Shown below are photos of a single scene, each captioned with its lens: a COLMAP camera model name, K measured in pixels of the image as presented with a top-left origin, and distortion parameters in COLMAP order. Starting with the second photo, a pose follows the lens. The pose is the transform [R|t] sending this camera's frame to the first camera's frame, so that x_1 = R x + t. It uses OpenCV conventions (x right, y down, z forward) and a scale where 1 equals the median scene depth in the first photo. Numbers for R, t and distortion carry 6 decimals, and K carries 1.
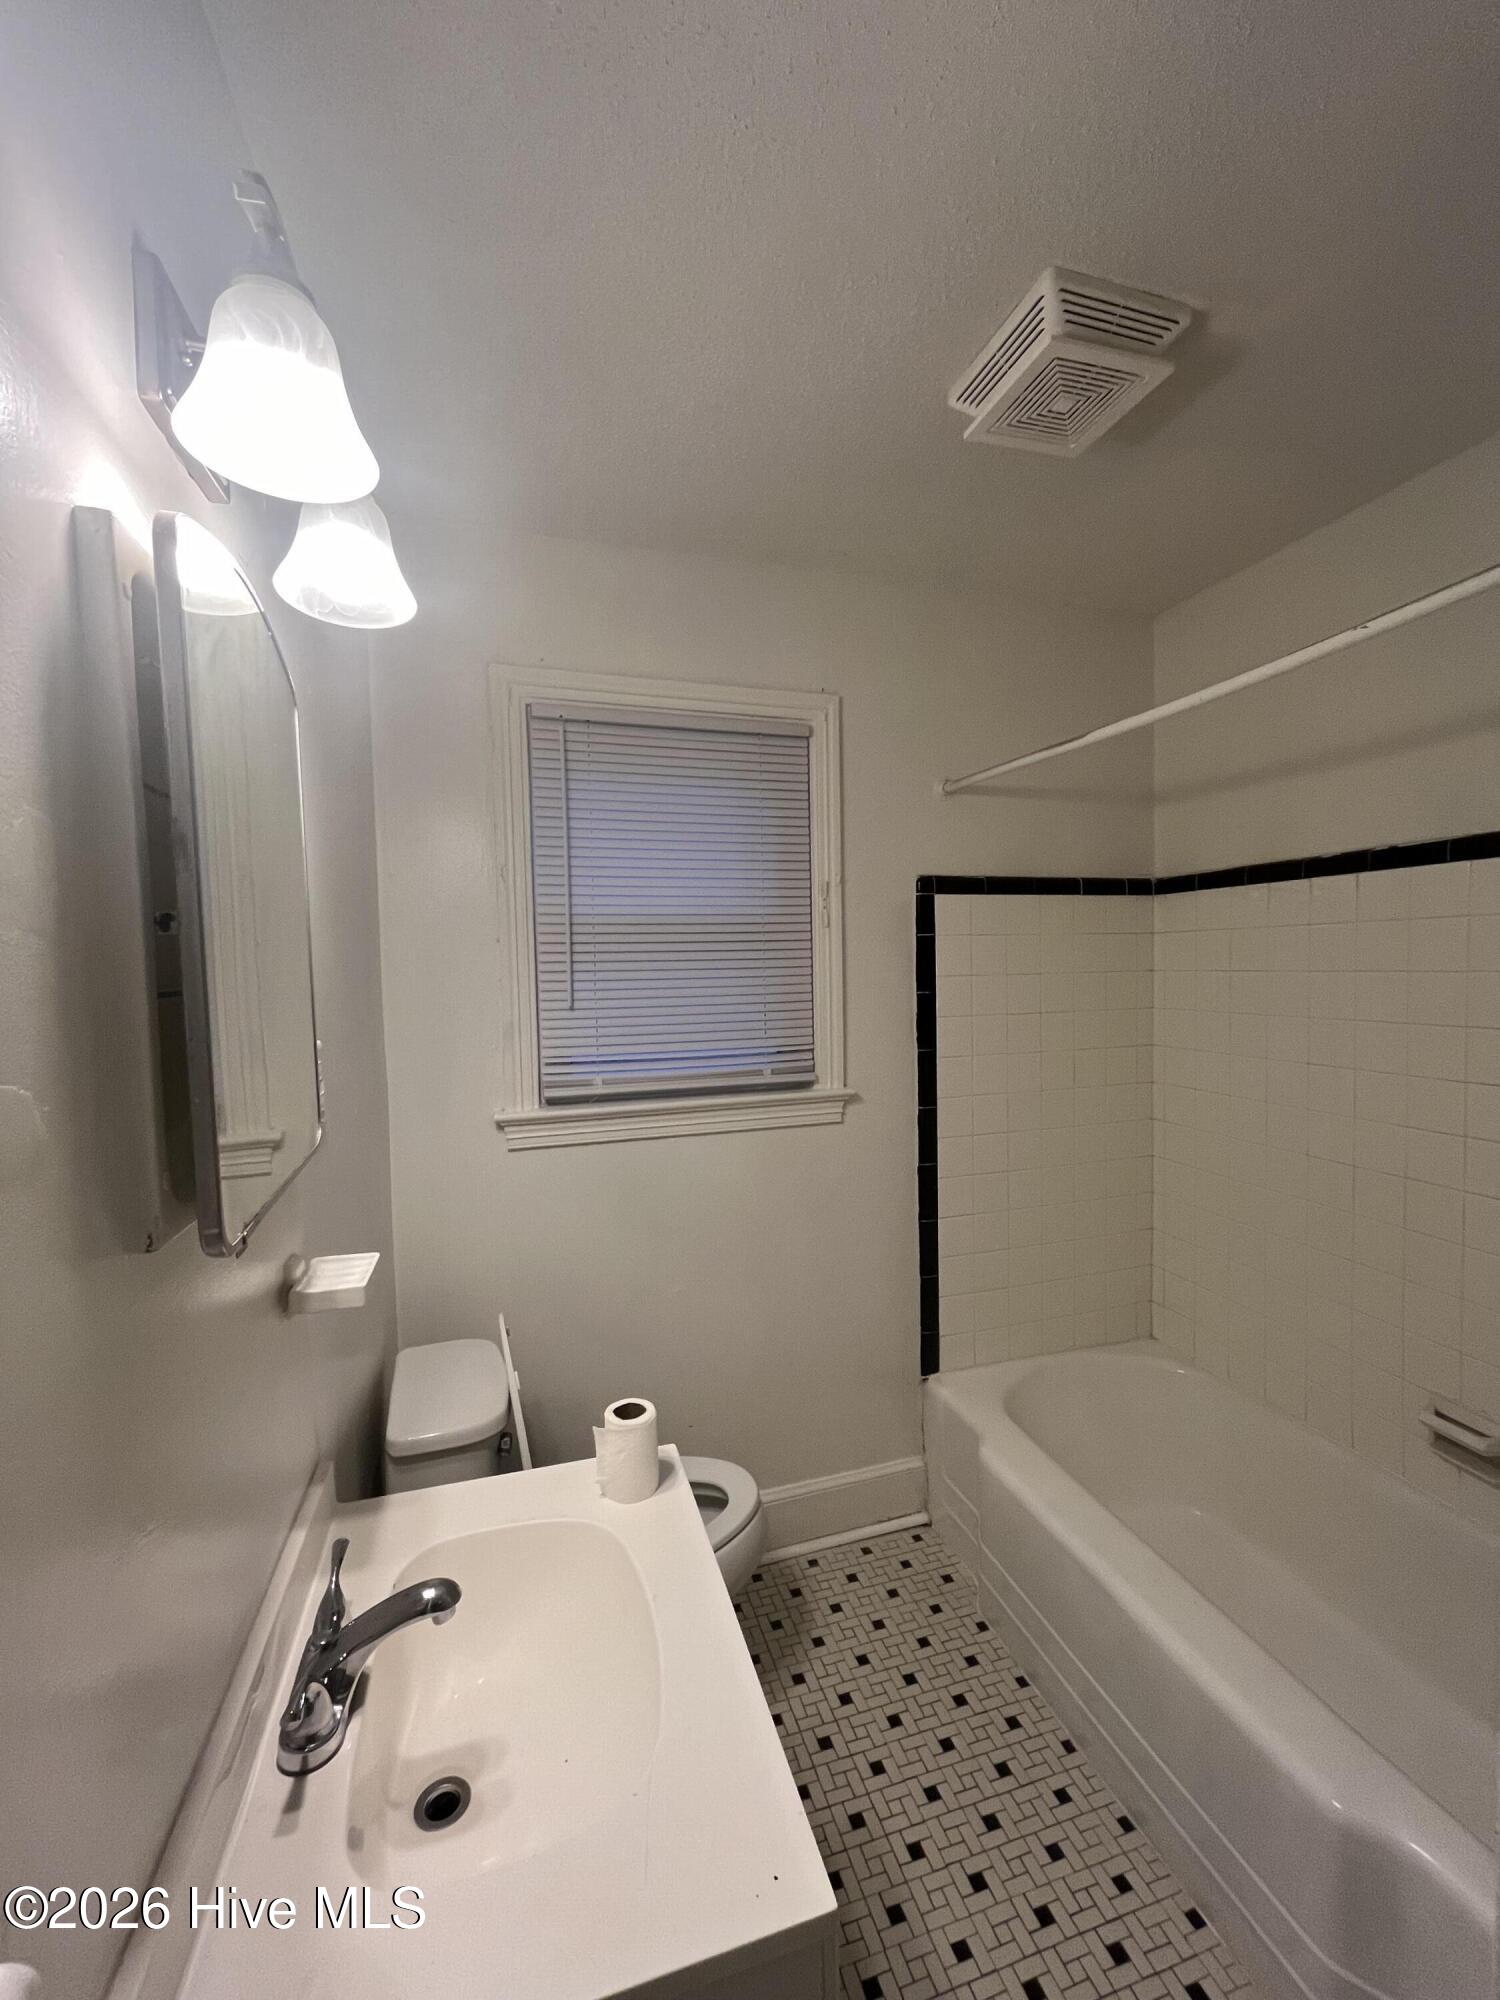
lens RADIAL K [[818.1, 0, 750.0], [0, 818.1, 1000.0], [0, 0, 1]] dist [-0.001060, 0.000140]
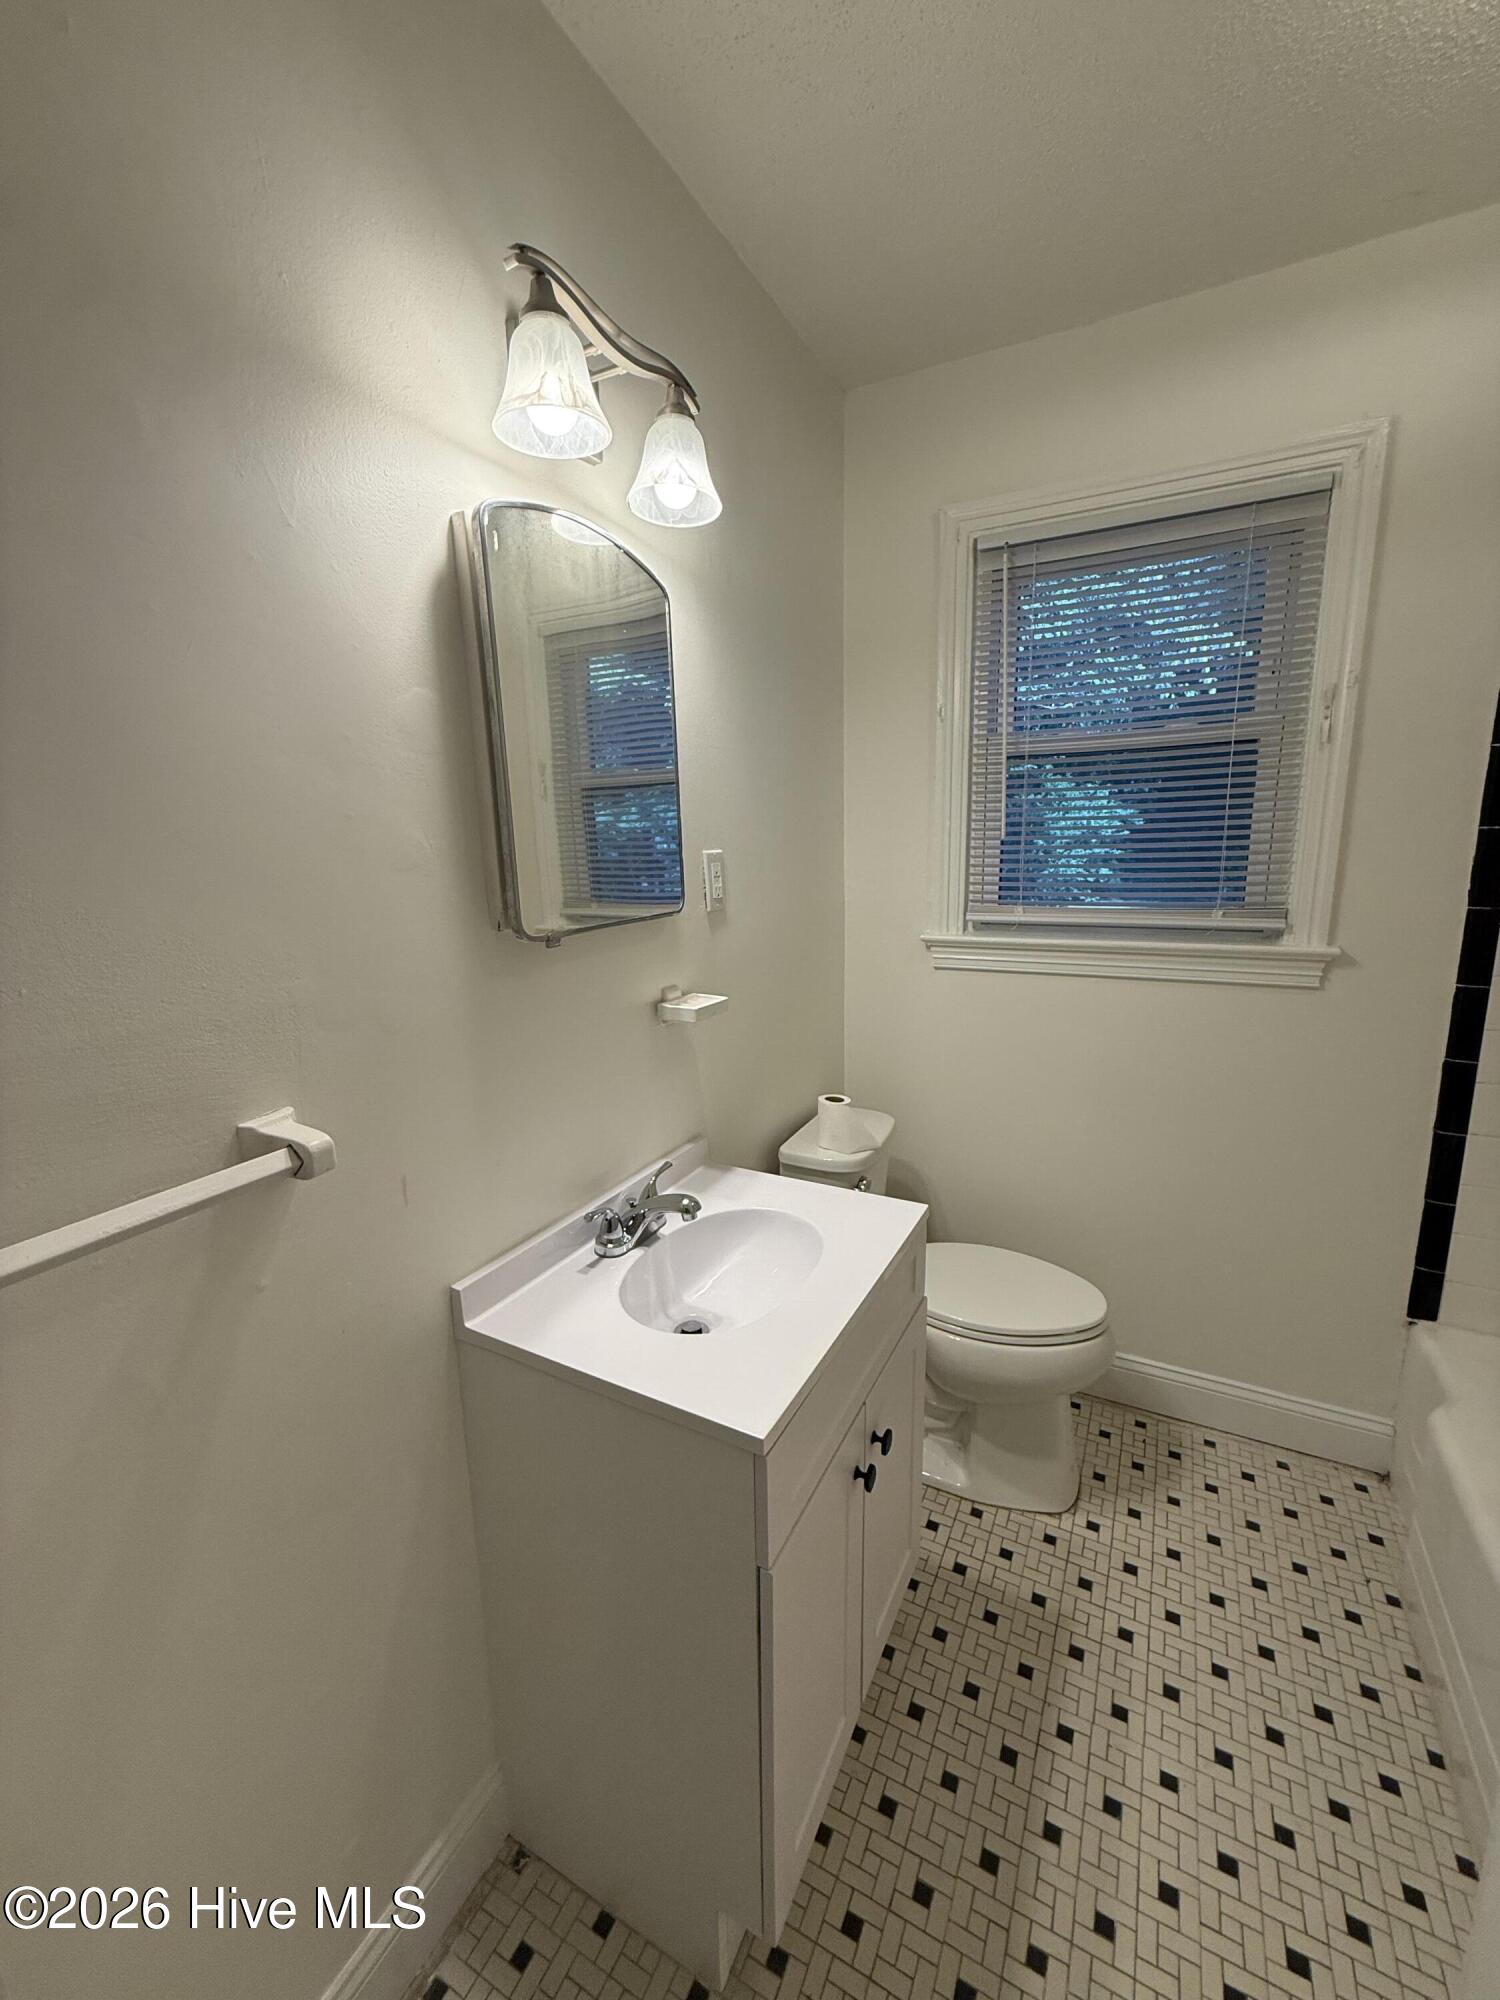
lens RADIAL K [[799.5, 0, 750.0], [0, 799.5, 1000.0], [0, 0, 1]] dist [0.000521, -0.000043]
pose [[0.705352, 0.144043, -0.694068, 0.306359], [-0.025936, 0.983725, 0.177798, 0.036769], [0.708383, -0.107409, 0.697608, 0.034348]]
